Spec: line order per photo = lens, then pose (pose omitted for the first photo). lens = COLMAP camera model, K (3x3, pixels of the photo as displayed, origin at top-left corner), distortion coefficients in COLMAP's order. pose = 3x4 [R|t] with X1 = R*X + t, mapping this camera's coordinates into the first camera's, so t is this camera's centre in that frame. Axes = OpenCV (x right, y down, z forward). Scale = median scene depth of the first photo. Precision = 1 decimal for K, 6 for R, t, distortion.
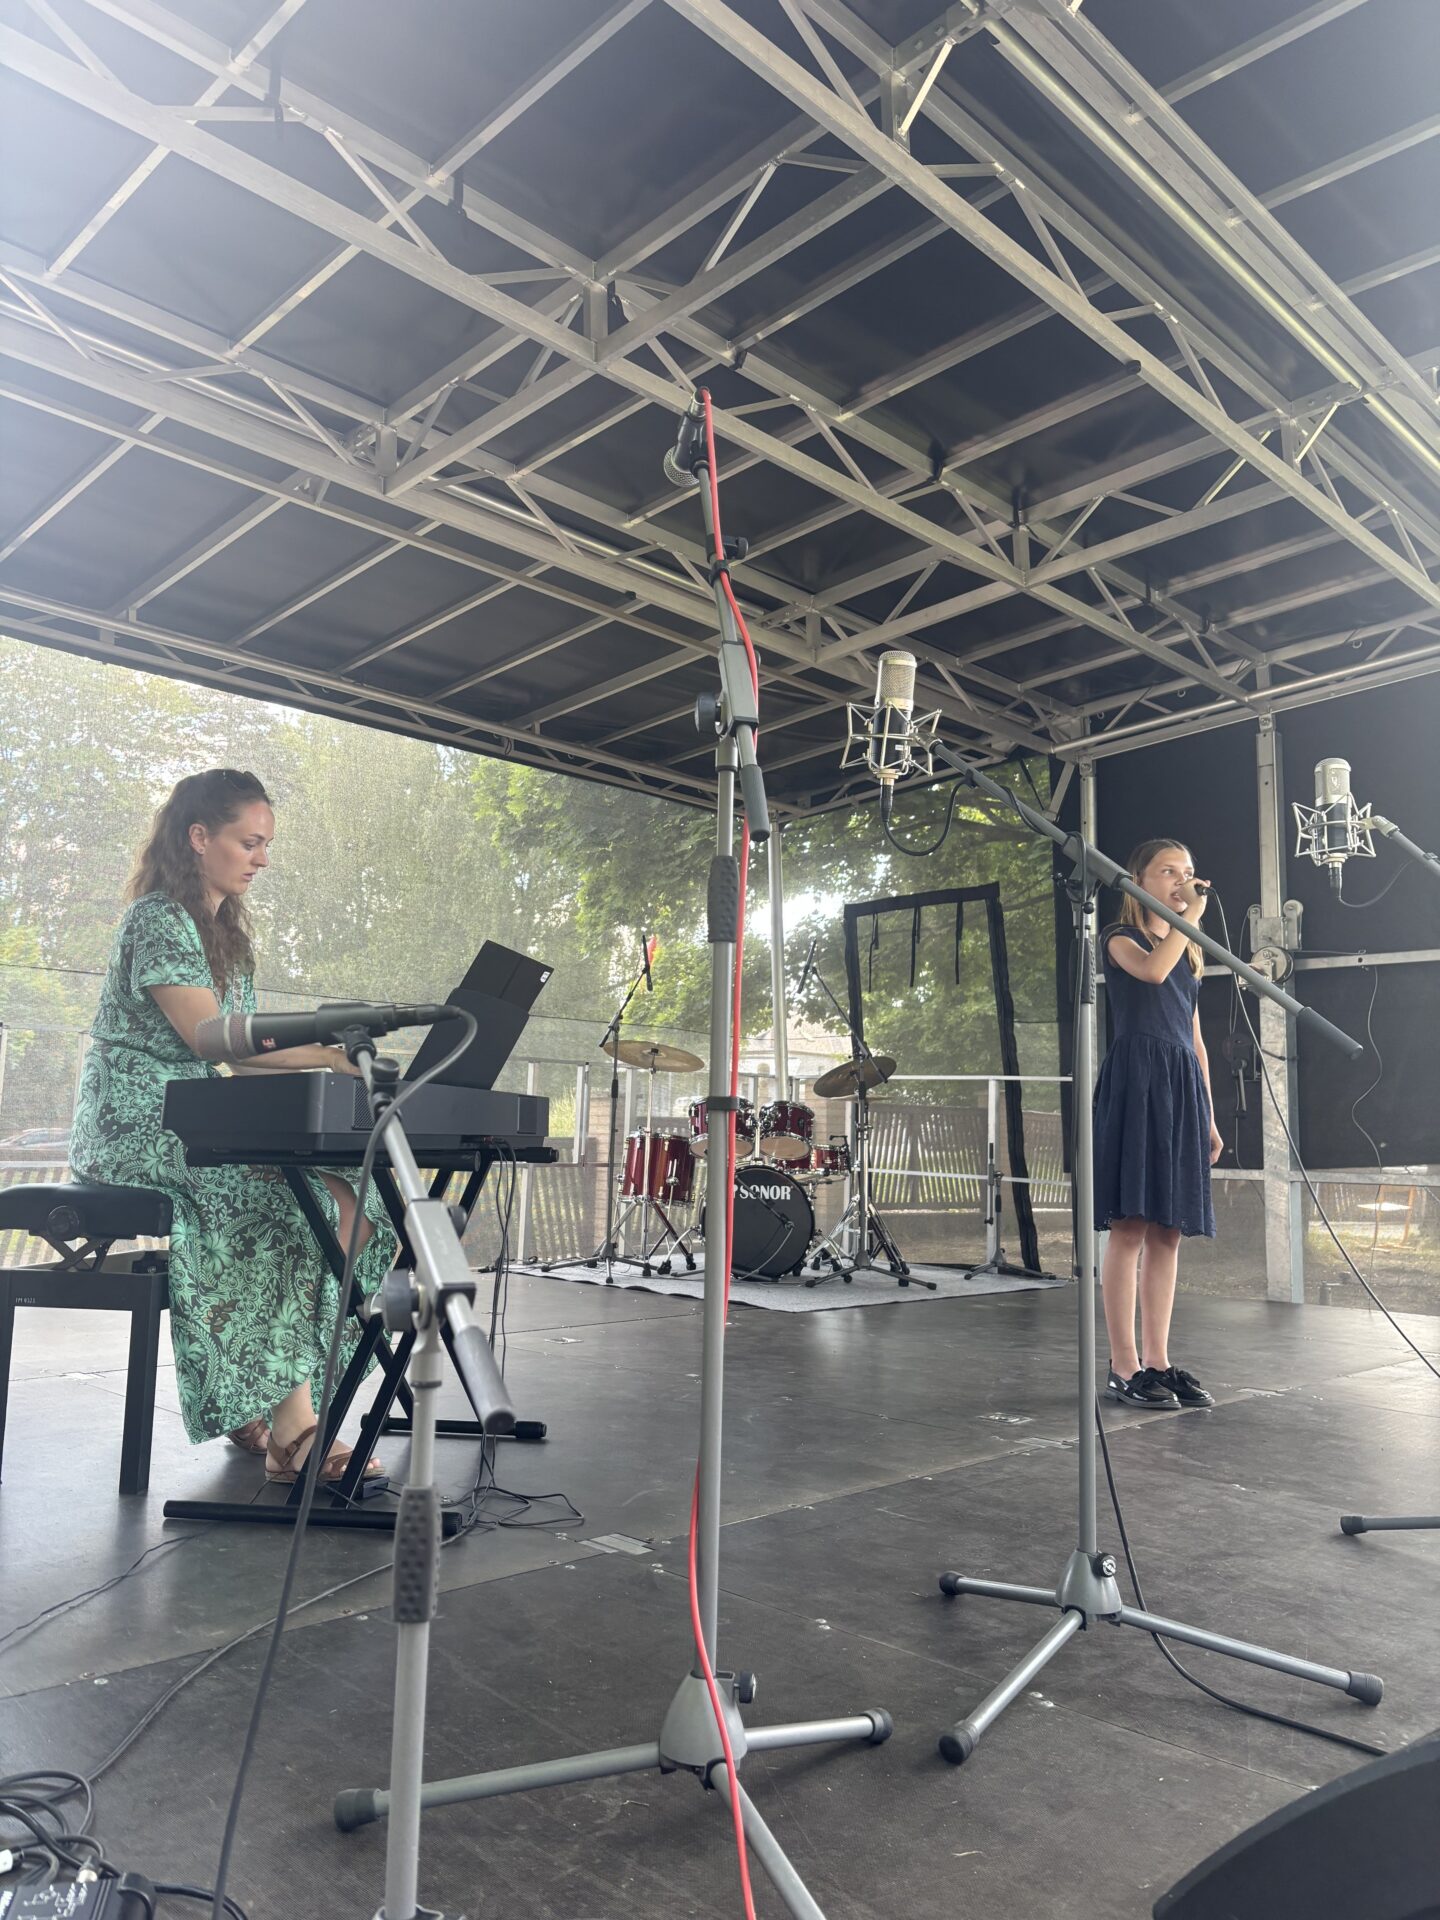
lens RADIAL K [[1456.0, 0, 715.3], [0, 1456.0, 970.6], [0, 0, 1]] dist [0.051915, -0.062018]
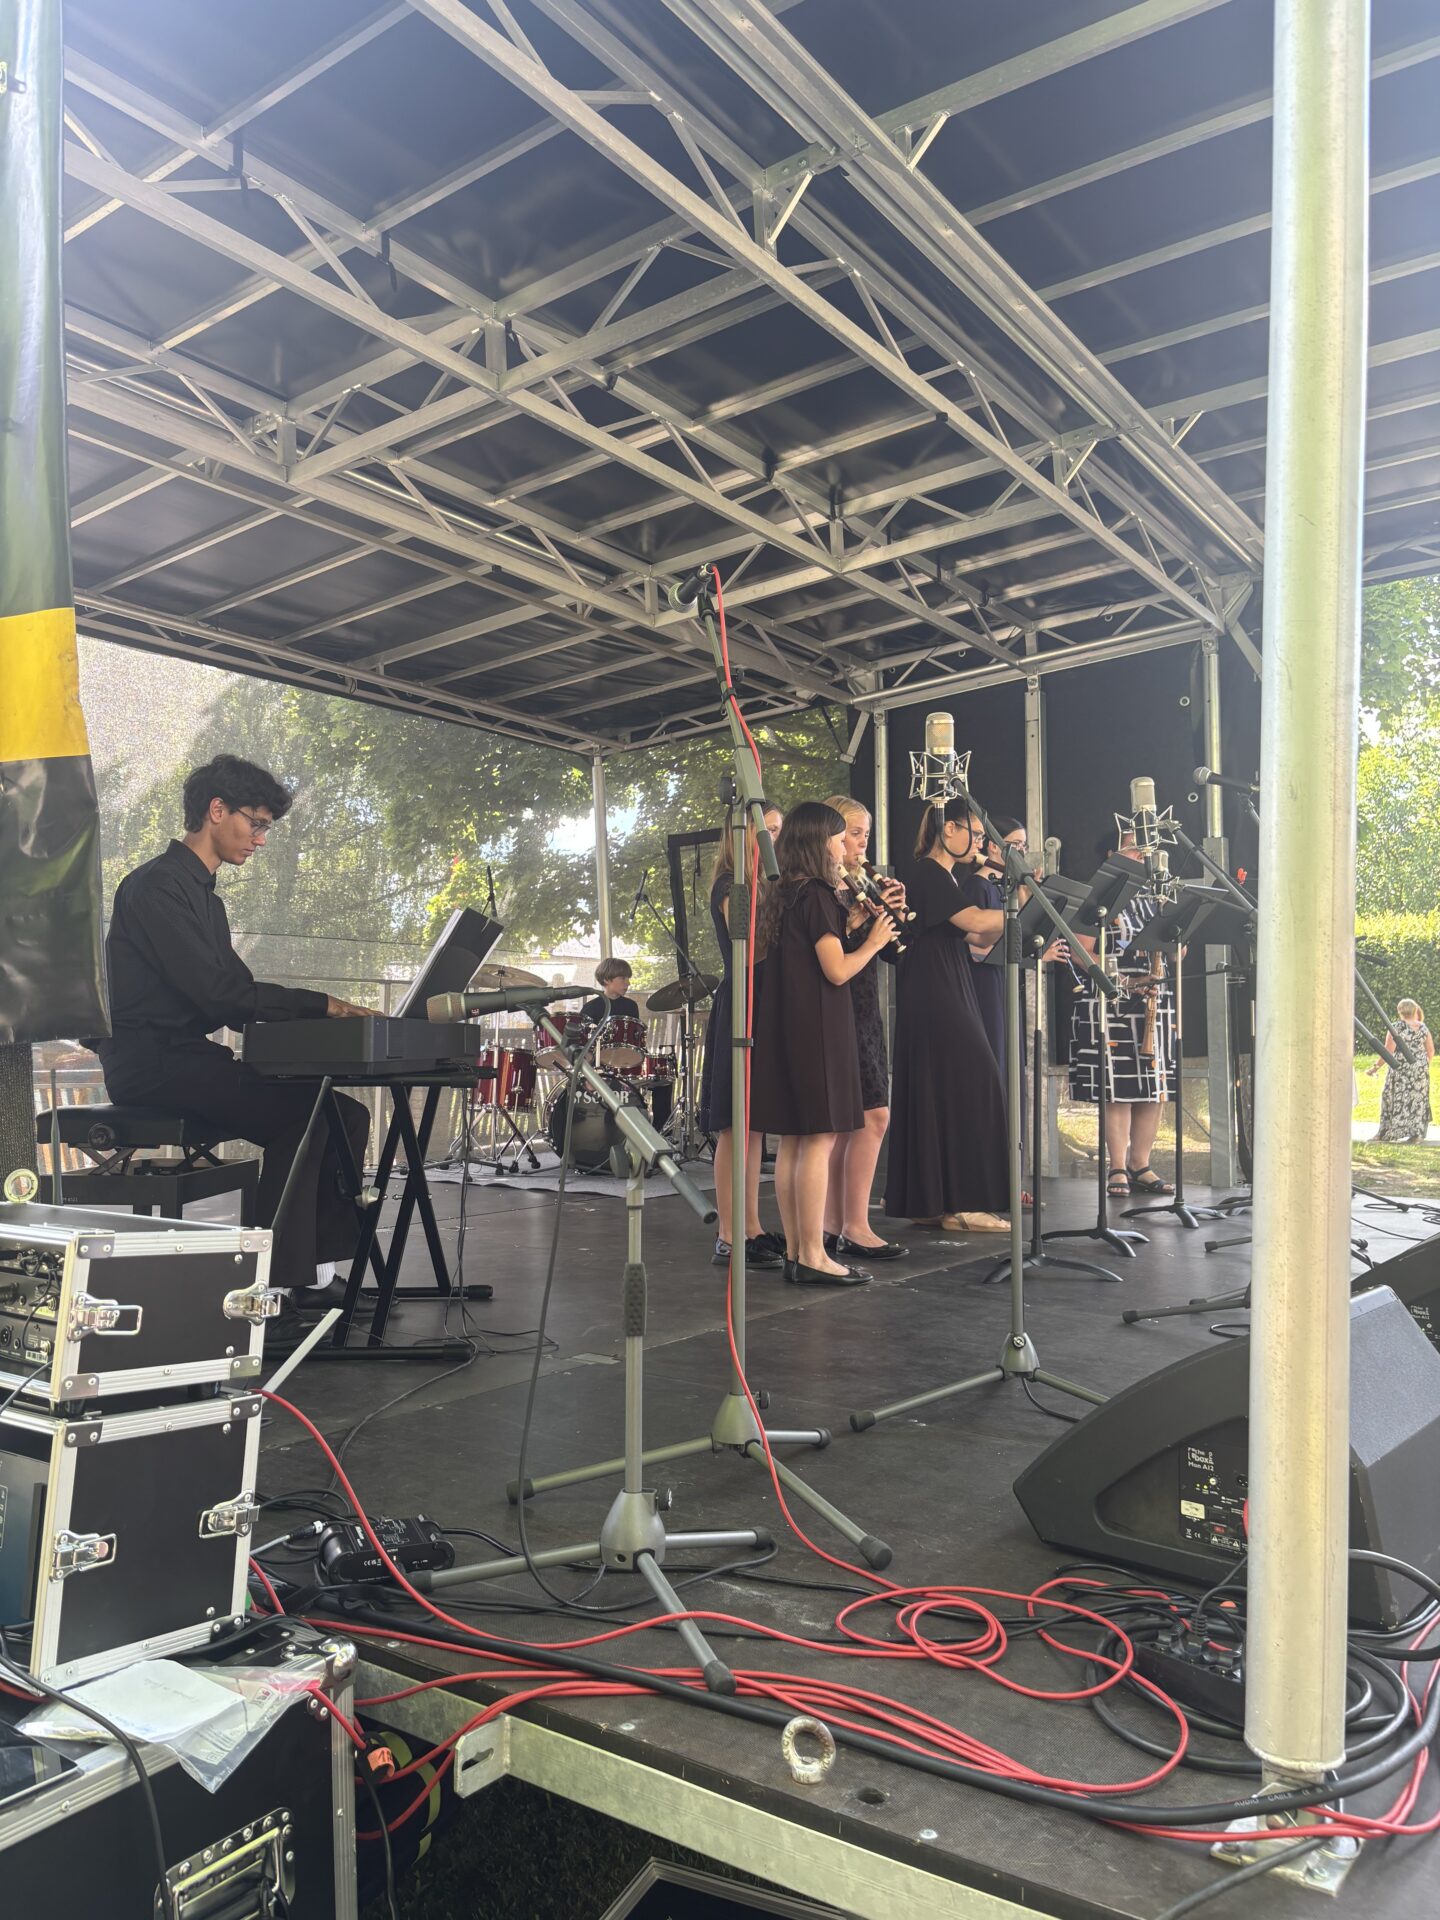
lens RADIAL K [[1456.0, 0, 720.1], [0, 1456.0, 951.1], [0, 0, 1]] dist [0.051915, -0.062018]
pose [[0.987078, -0.010150, 0.159919, -0.062468], [0.001817, 0.998637, 0.052167, -0.020481], [-0.160231, -0.051202, 0.985751, -0.125255]]
